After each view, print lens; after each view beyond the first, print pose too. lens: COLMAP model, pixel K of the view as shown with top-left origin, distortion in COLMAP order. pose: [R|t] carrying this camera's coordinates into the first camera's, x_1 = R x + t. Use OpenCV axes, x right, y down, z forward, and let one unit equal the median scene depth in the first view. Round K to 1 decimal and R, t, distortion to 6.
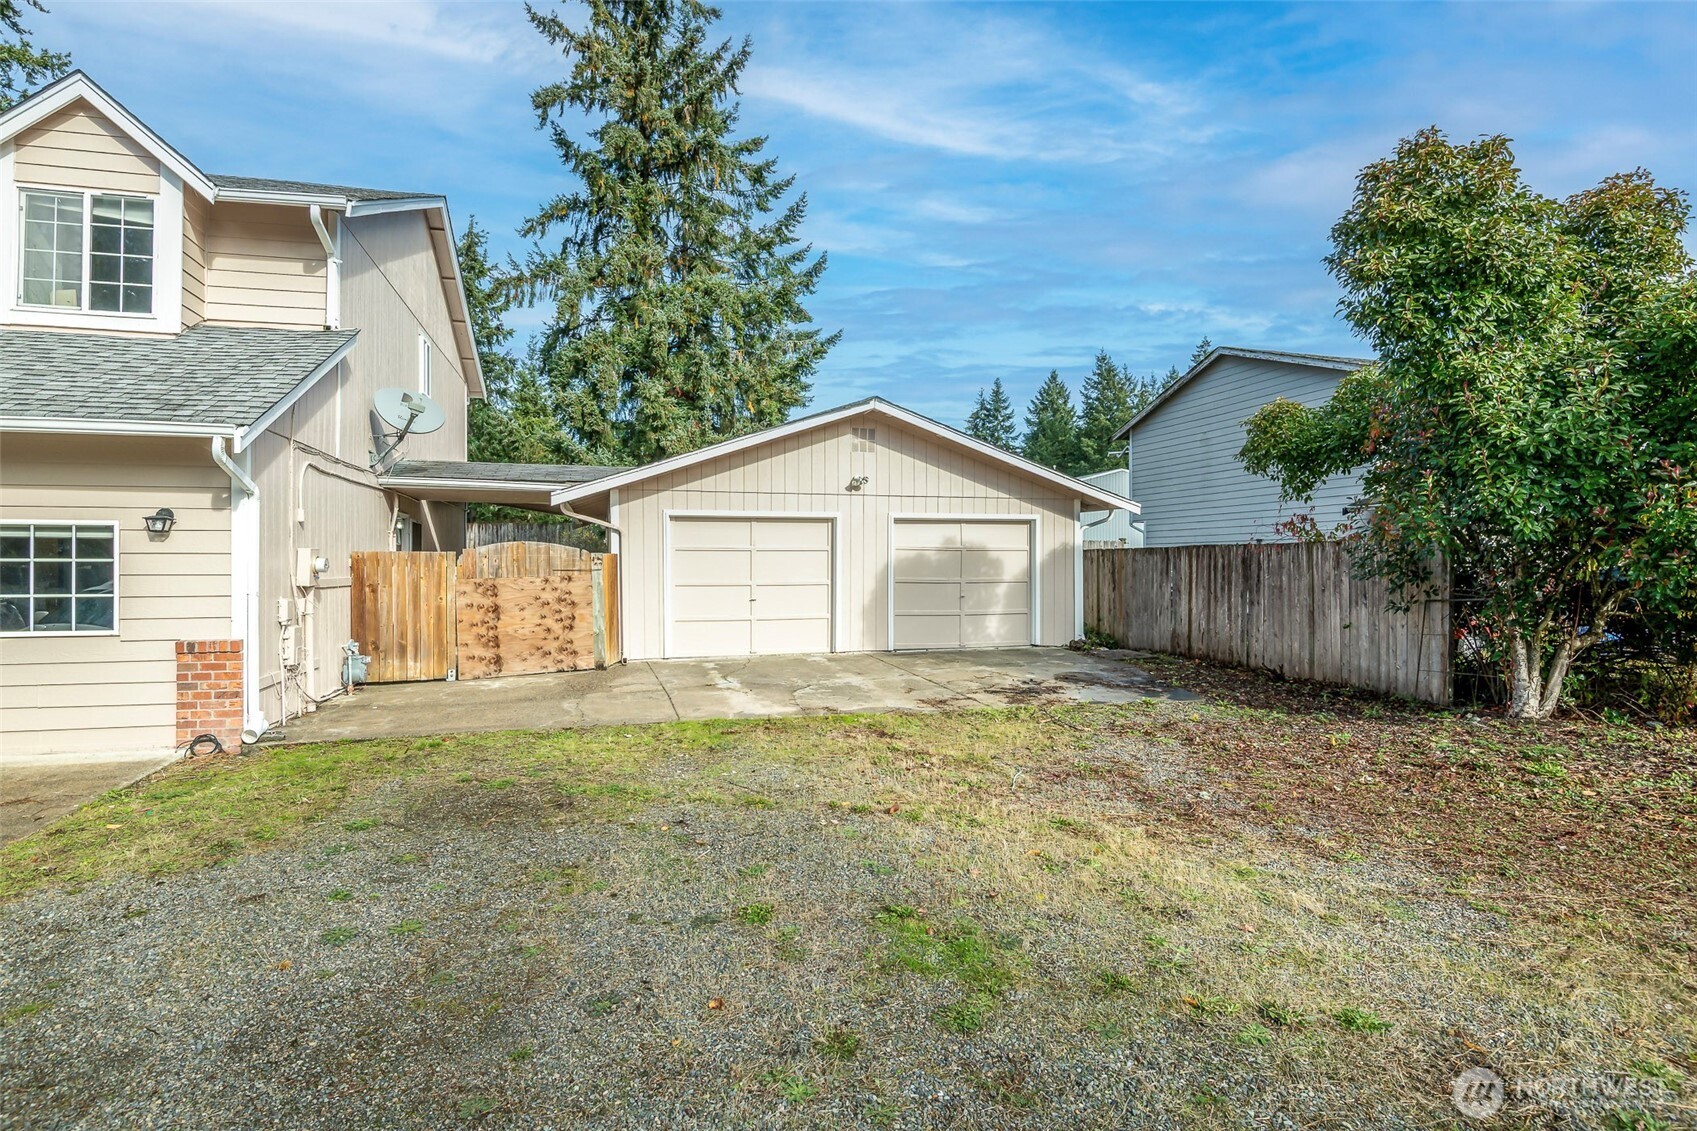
lens RADIAL K [[799.6, 0, 848.1], [0, 799.6, 567.2], [0, 0, 1]] dist [-0.005974, -0.007339]
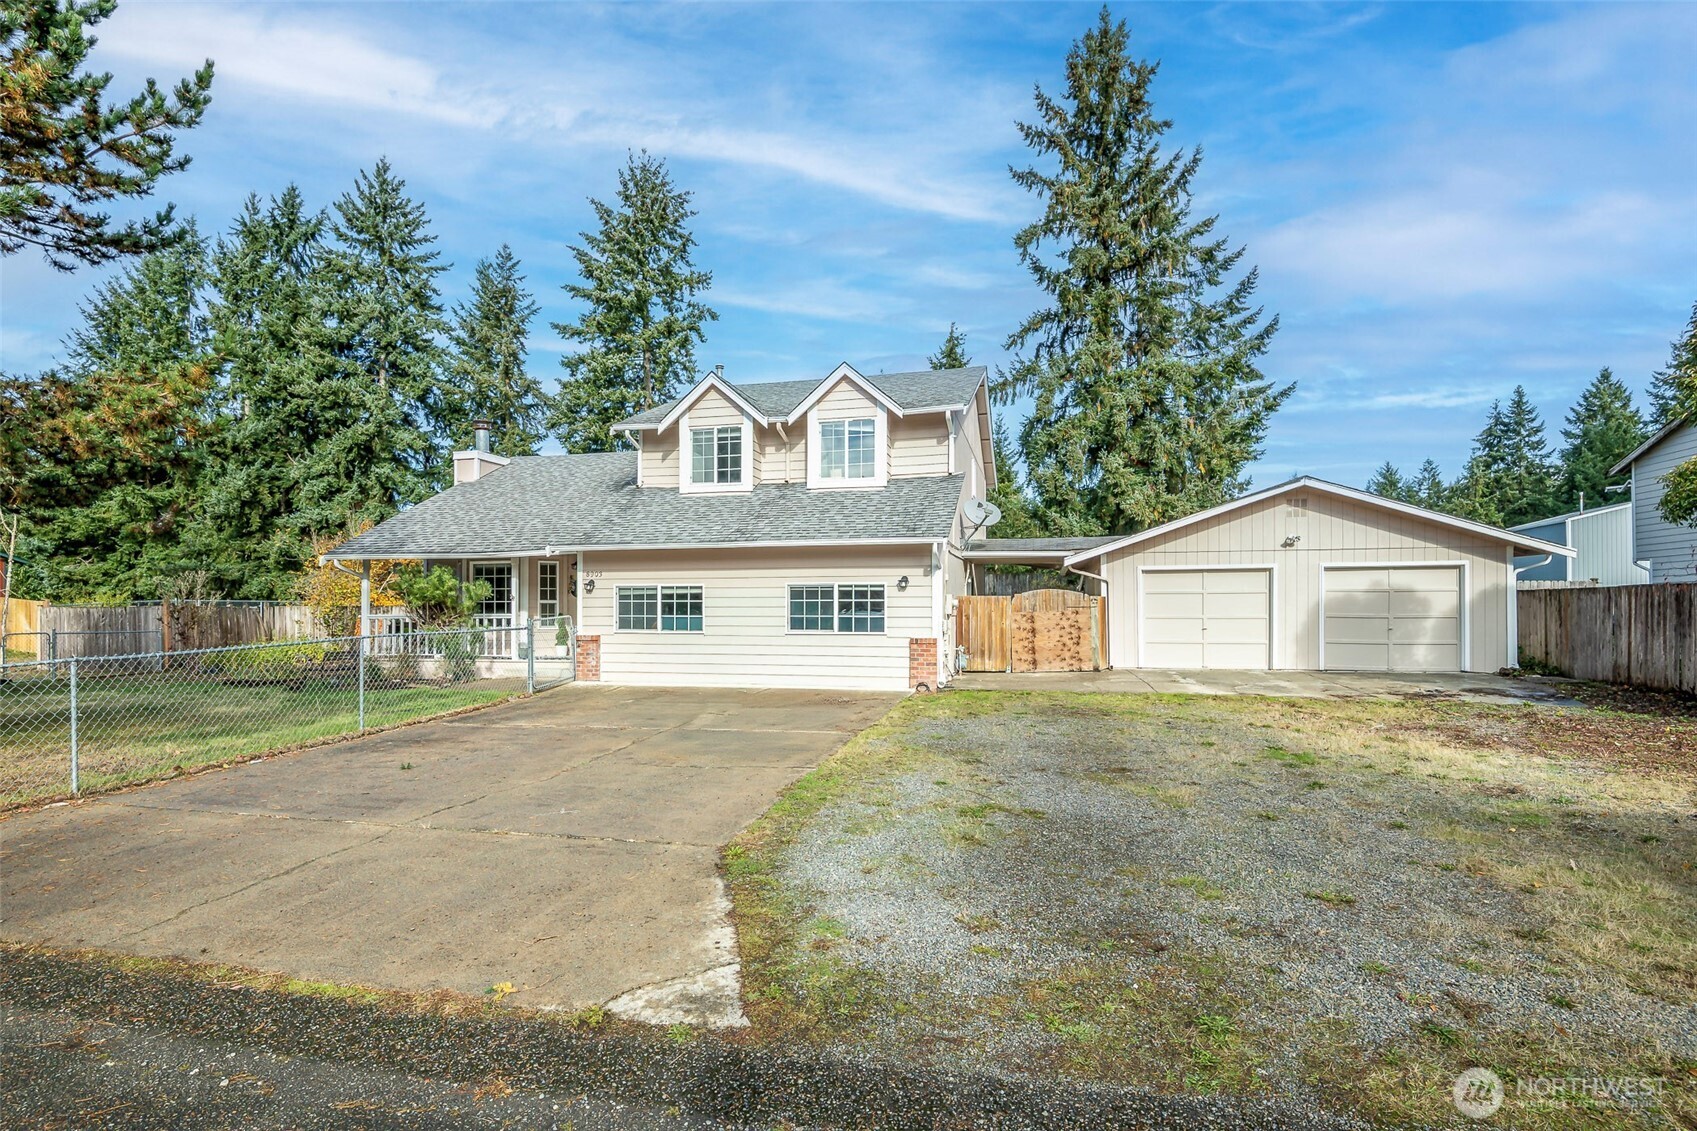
lens RADIAL K [[799.6, 0, 836.3], [0, 799.6, 616.1], [0, 0, 1]] dist [-0.005974, -0.007339]
pose [[0.853682, 0.003994, -0.520779, 0.053315], [-0.001812, 0.999987, 0.004699, 0.012287], [0.520791, -0.003068, 0.853679, -0.481324]]
